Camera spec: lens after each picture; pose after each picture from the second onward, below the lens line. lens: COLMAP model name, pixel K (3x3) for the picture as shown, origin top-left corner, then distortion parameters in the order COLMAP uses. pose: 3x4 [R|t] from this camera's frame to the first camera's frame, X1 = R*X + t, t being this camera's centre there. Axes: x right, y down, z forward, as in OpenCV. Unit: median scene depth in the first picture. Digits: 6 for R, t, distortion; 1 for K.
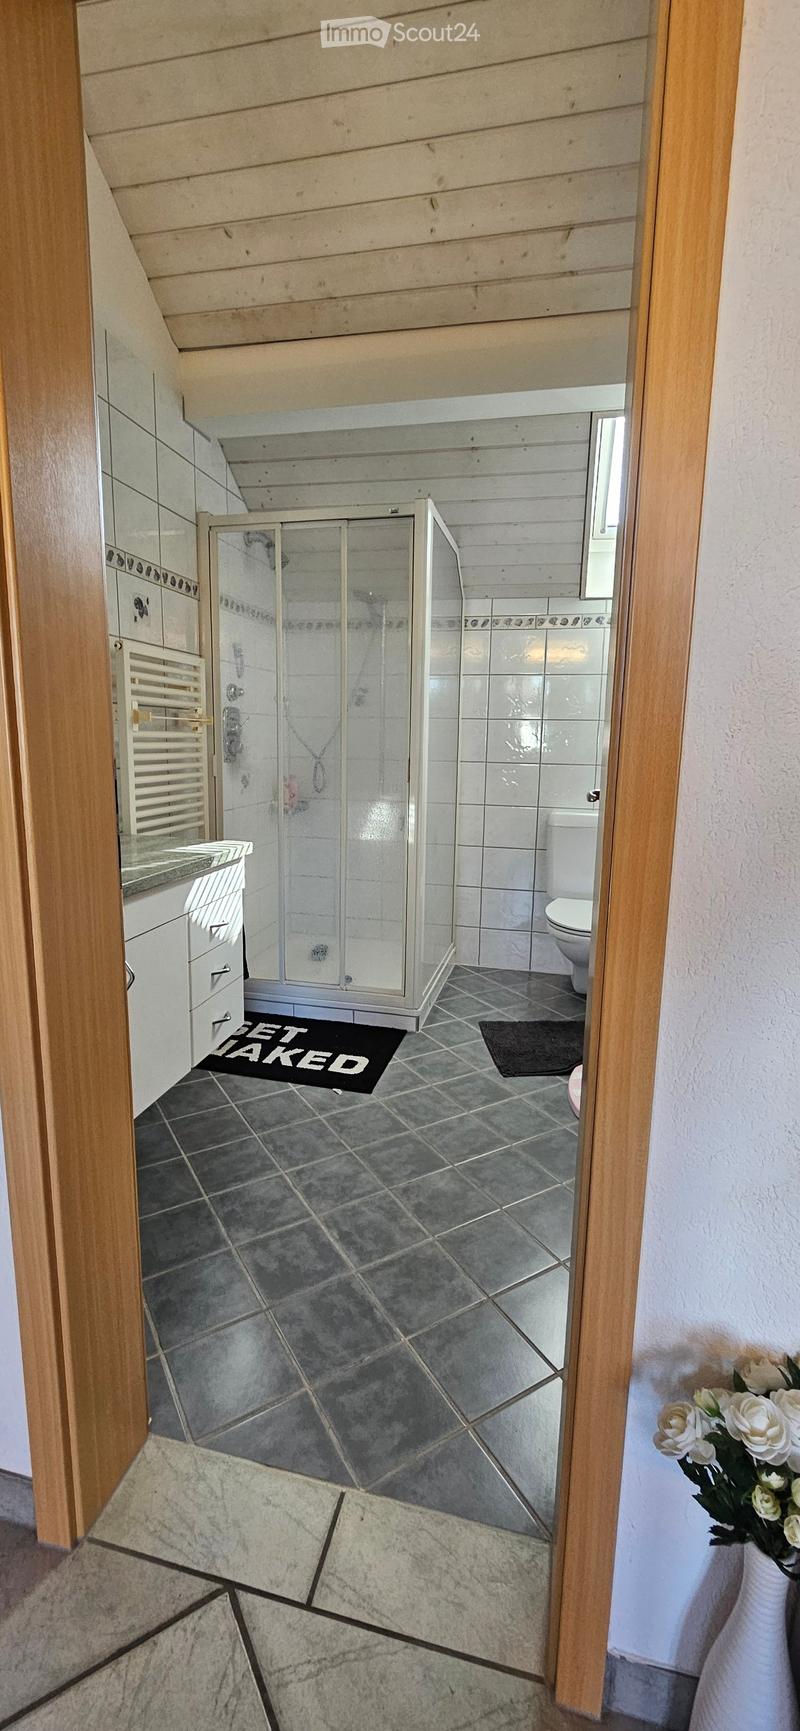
lens RADIAL K [[714.7, 0, 401.0], [0, 714.7, 861.1], [0, 0, 1]] dist [-0.016697, -0.000417]
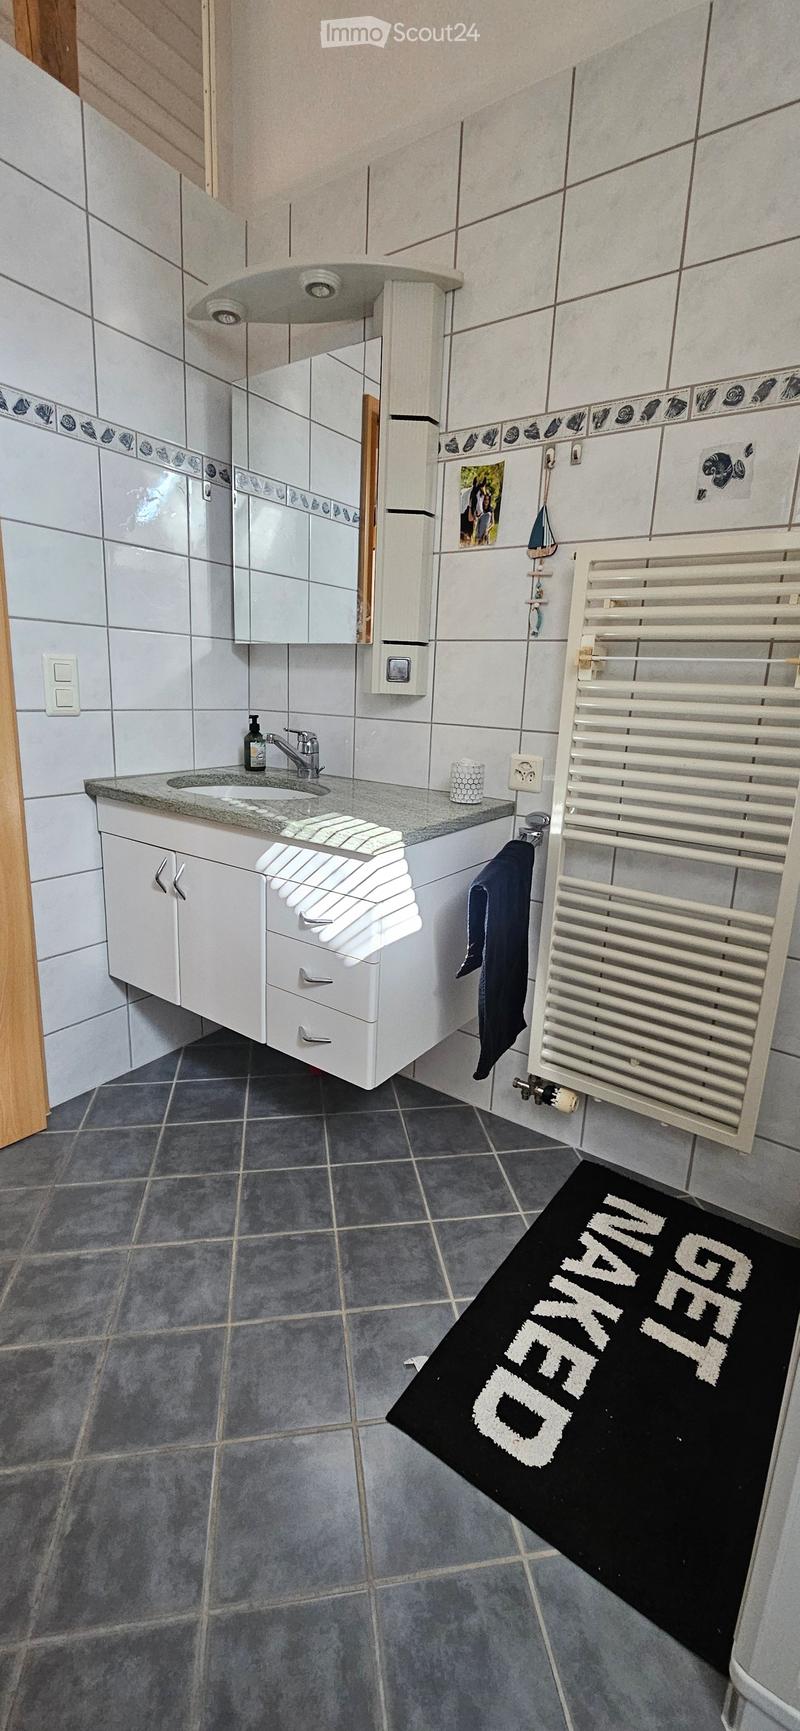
lens RADIAL K [[714.7, 0, 433.9], [0, 714.7, 871.7], [0, 0, 1]] dist [-0.016697, -0.000417]
pose [[-0.368736, 0.189244, -0.910066, 0.321009], [-0.213032, 0.935792, 0.280909, -0.167232], [0.904793, 0.297455, -0.304746, 1.099559]]
